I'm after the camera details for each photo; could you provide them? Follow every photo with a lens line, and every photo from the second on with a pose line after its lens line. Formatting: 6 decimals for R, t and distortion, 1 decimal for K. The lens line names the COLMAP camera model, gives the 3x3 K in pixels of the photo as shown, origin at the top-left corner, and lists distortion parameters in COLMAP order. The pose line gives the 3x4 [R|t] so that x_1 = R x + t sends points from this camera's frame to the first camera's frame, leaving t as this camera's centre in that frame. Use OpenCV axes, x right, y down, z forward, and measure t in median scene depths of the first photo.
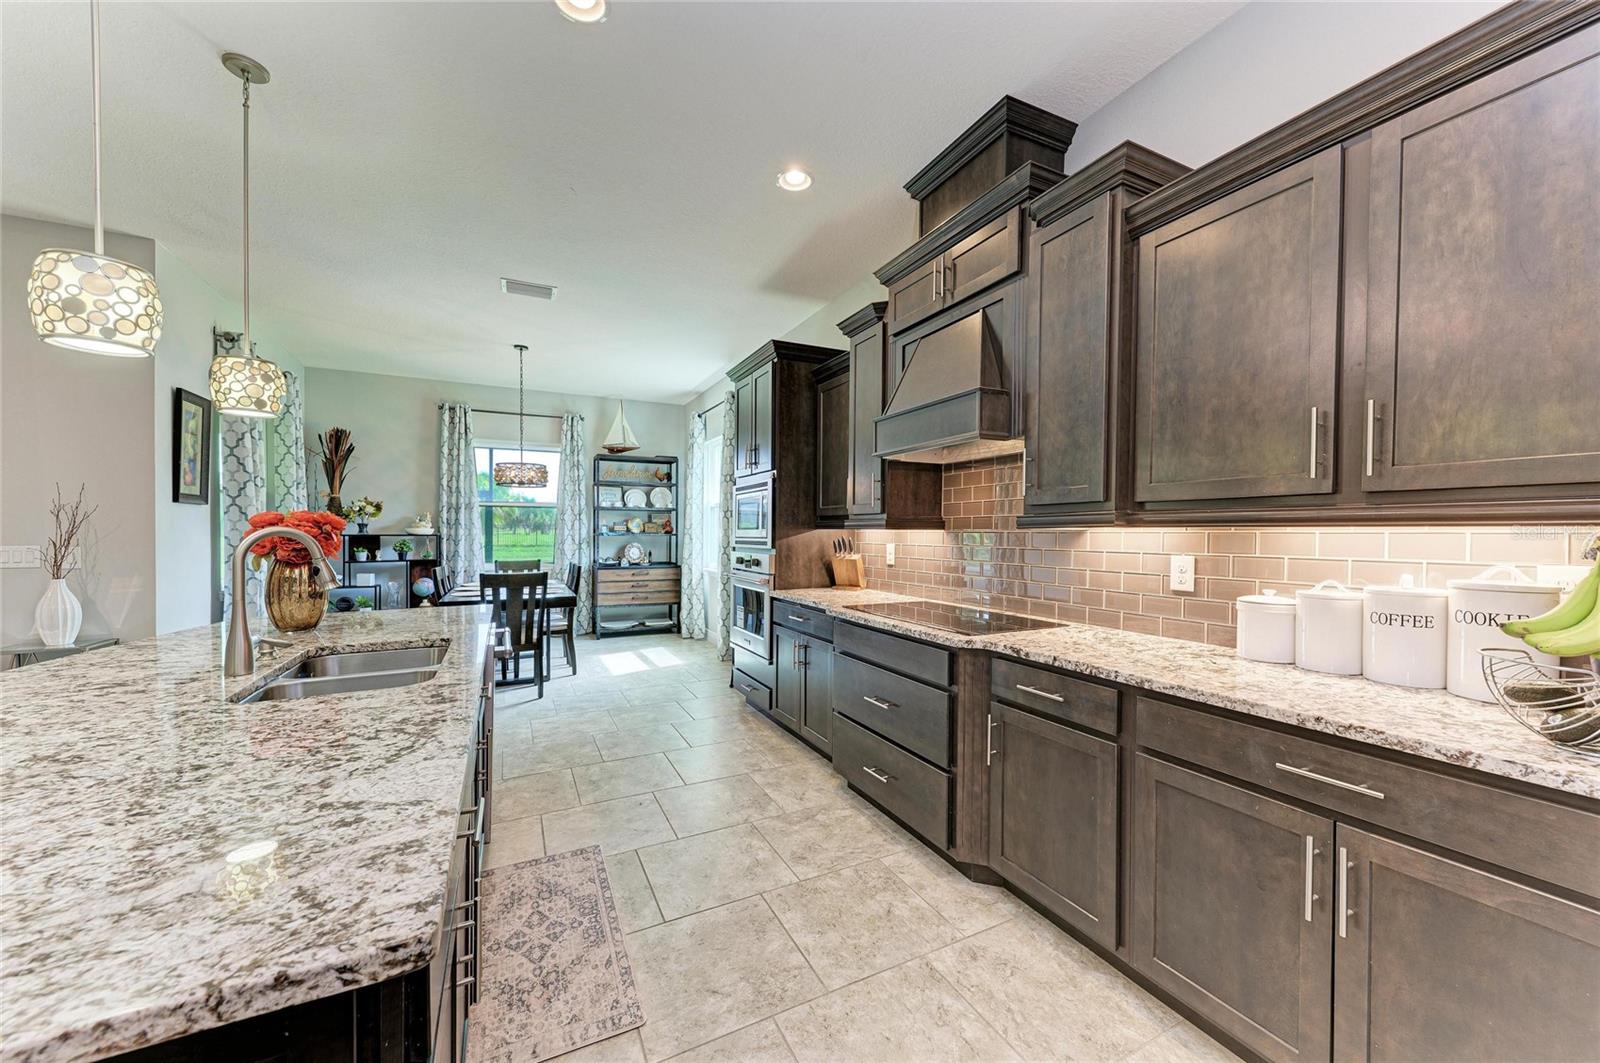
lens RADIAL K [[594.1, 0, 812.3], [0, 594.1, 541.4], [0, 0, 1]] dist [0.013147, -0.002999]
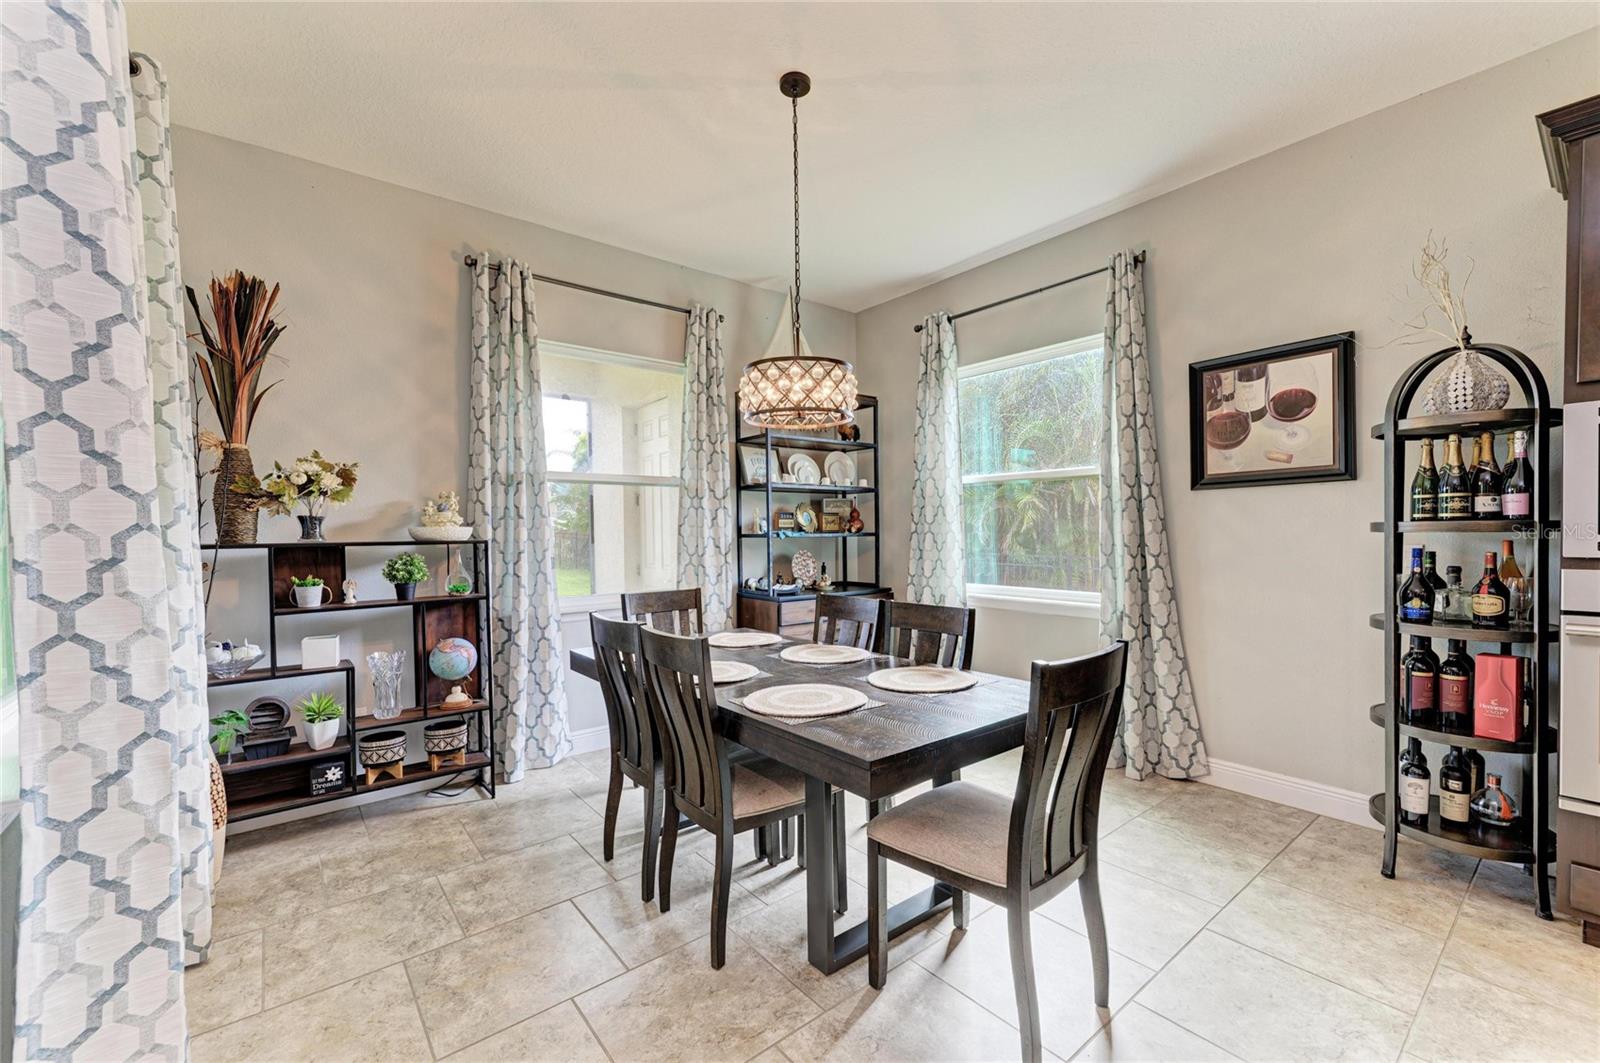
lens RADIAL K [[654.9, 0, 804.2], [0, 654.9, 545.4], [0, 0, 1]] dist [0.017024, -0.004627]
pose [[0.978046, -0.017229, 0.207676, -0.521796], [0.016231, 0.999847, 0.006512, -0.007273], [-0.207756, -0.002998, 0.978176, 0.491209]]
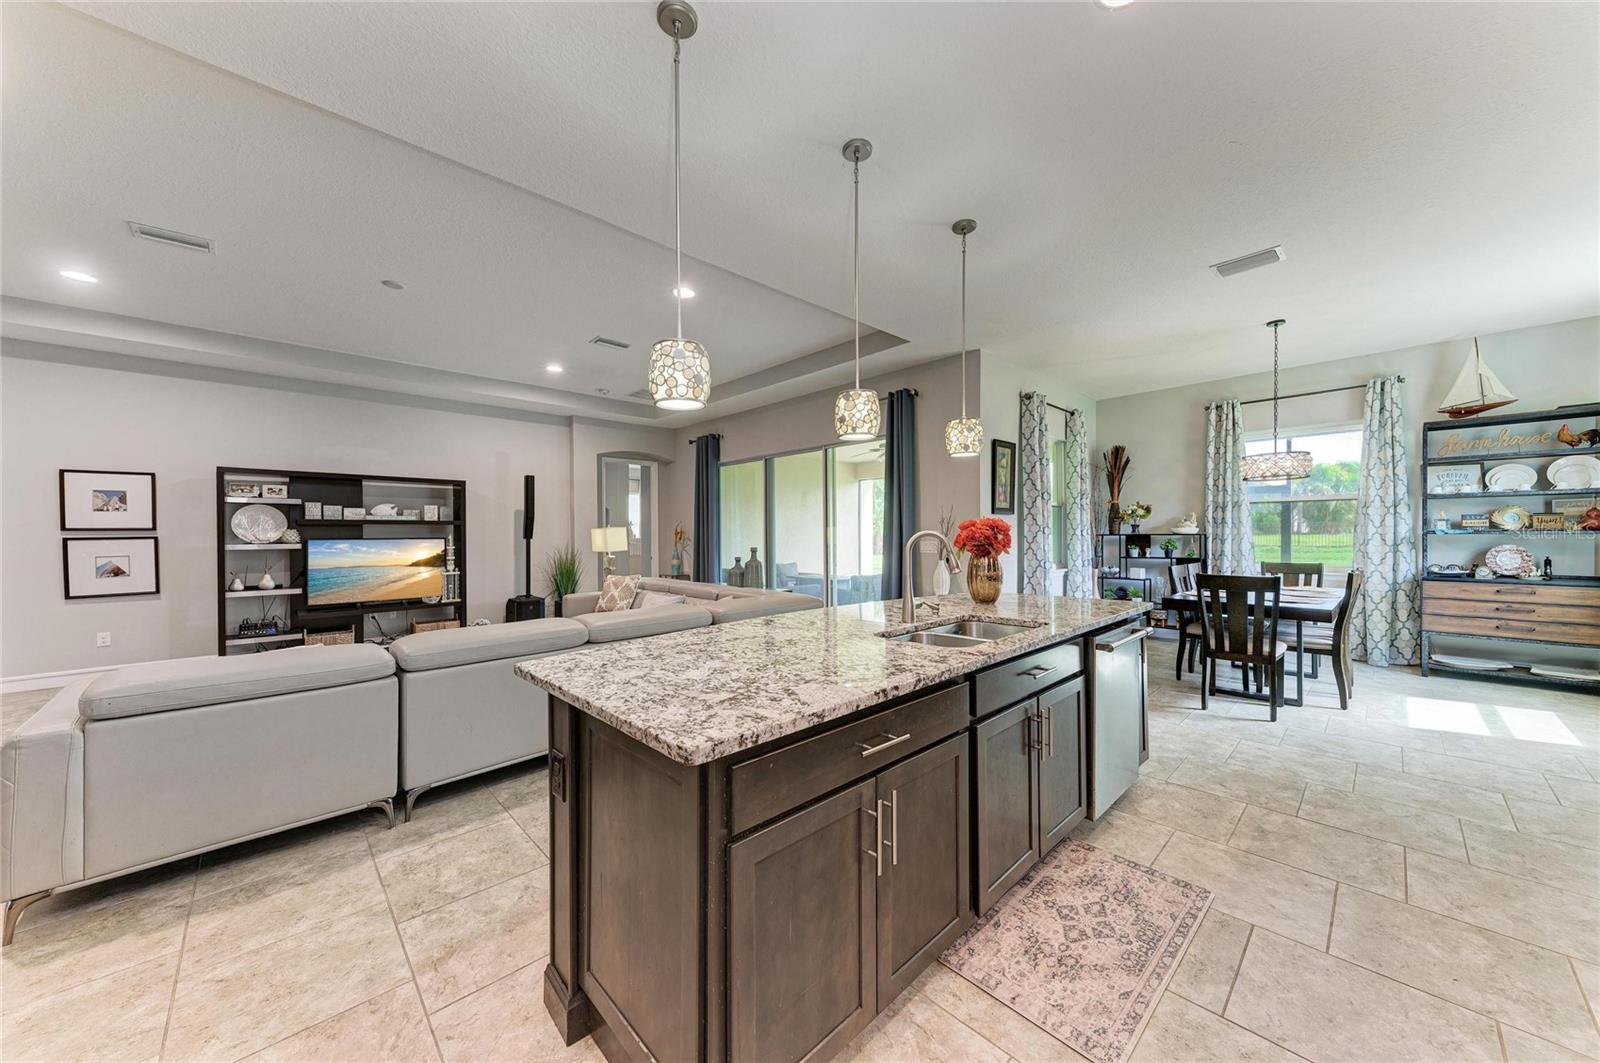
lens RADIAL K [[558.4, 0, 799.9], [0, 558.4, 535.6], [0, 0, 1]] dist [0.013305, -0.002260]
pose [[0.282981, -0.001395, -0.959125, 0.103837], [-0.006079, 0.999976, -0.003248, -0.001188], [0.959106, 0.006749, 0.282966, 0.075513]]
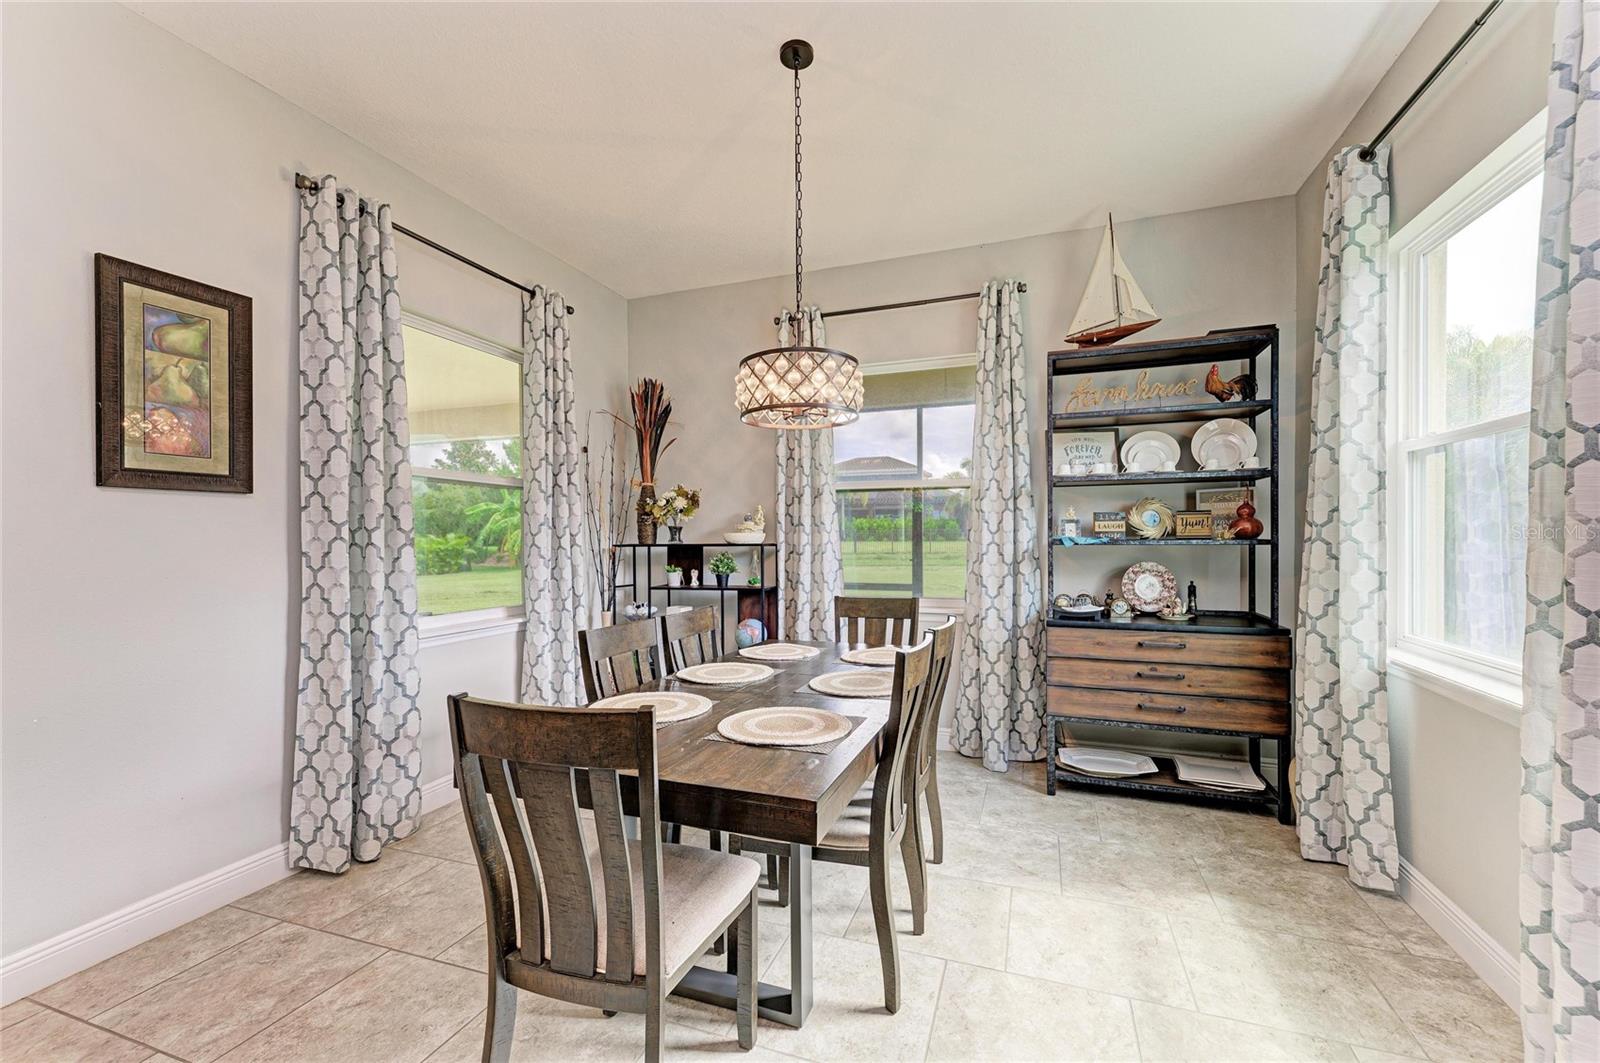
lens RADIAL K [[654.9, 0, 800.9], [0, 654.9, 537.1], [0, 0, 1]] dist [0.017024, -0.004627]
pose [[0.680059, -0.008108, -0.733113, -0.160224], [-0.002550, 0.999907, -0.013424, -0.010056], [0.733153, 0.010998, 0.679975, 0.639264]]
